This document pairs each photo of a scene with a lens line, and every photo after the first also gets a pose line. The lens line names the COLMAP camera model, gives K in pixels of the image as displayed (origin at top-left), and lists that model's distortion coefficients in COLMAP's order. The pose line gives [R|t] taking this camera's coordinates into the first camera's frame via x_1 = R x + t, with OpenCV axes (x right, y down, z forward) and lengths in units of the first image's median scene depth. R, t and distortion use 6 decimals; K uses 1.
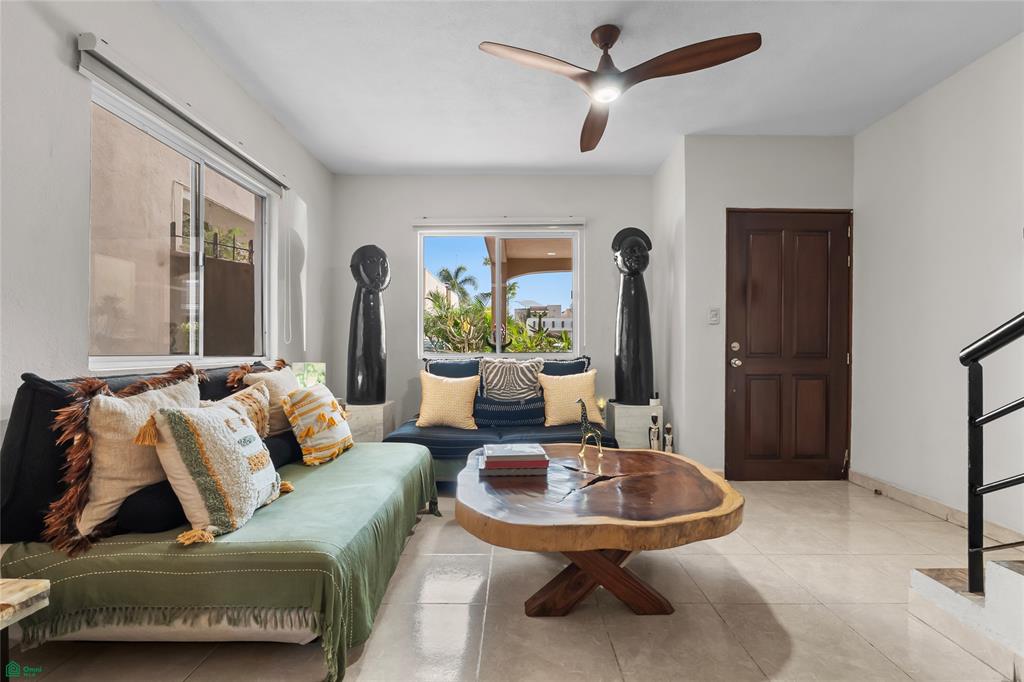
lens RADIAL K [[484.7, 0, 512.7], [0, 484.7, 348.3], [0, 0, 1]] dist [-0.000159, -0.000615]
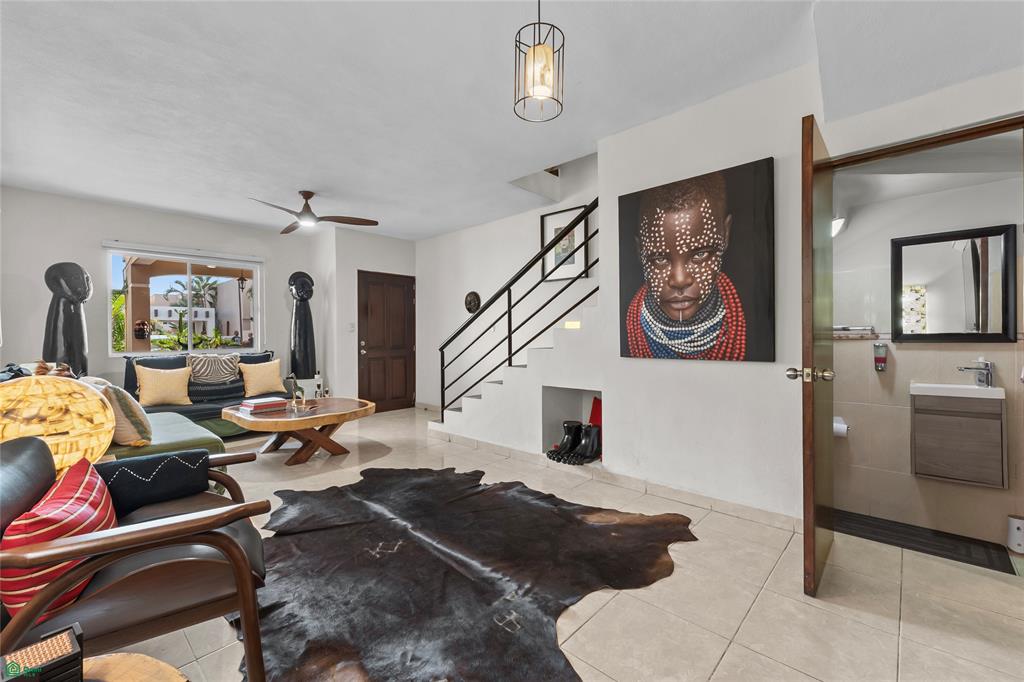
lens RADIAL K [[415.2, 0, 510.7], [0, 415.2, 339.7], [0, 0, 1]] dist [-0.002297, -0.000257]
pose [[0.689184, -0.010102, 0.724515, -0.299081], [0.007894, 0.999948, 0.006434, -0.022961], [-0.724543, 0.001285, 0.689229, -0.505048]]
